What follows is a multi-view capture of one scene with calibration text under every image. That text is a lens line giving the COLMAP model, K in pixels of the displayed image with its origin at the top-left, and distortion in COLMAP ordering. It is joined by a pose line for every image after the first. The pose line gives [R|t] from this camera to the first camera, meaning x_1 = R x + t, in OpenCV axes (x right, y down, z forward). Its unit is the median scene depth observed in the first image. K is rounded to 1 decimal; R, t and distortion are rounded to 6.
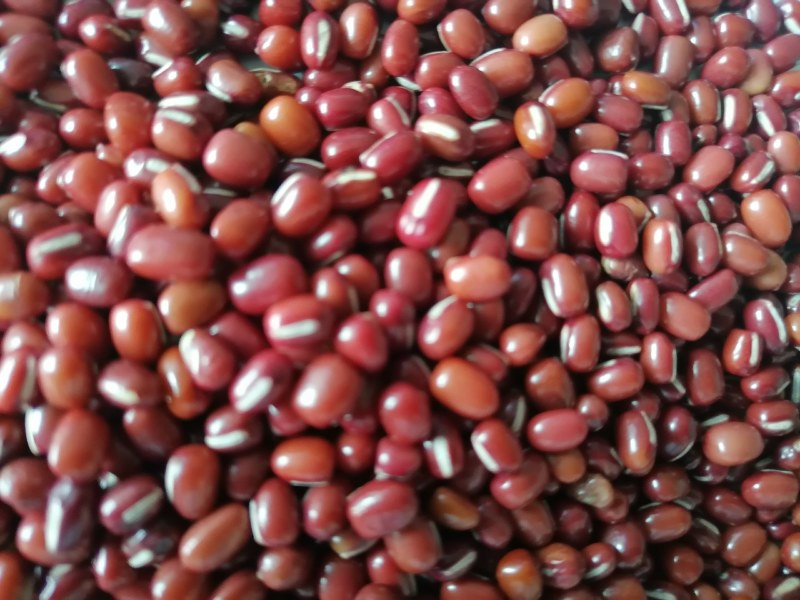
lens RADIAL K [[623.9, 0, 397.6], [0, 623.9, 300.8], [0, 0, 1]] dist [-0.049882, 0.001830]
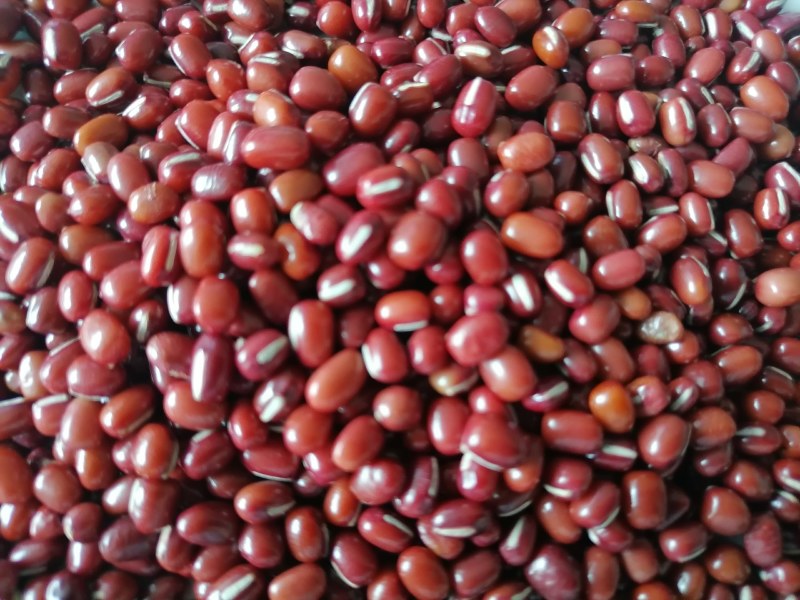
lens RADIAL K [[623.9, 0, 398.3], [0, 623.9, 299.5], [0, 0, 1]] dist [-0.049882, 0.001830]
pose [[0.988914, -0.142382, -0.042148, -0.101439], [0.132980, 0.975497, -0.175278, 0.412241], [0.066071, 0.167730, 0.983616, -0.132801]]
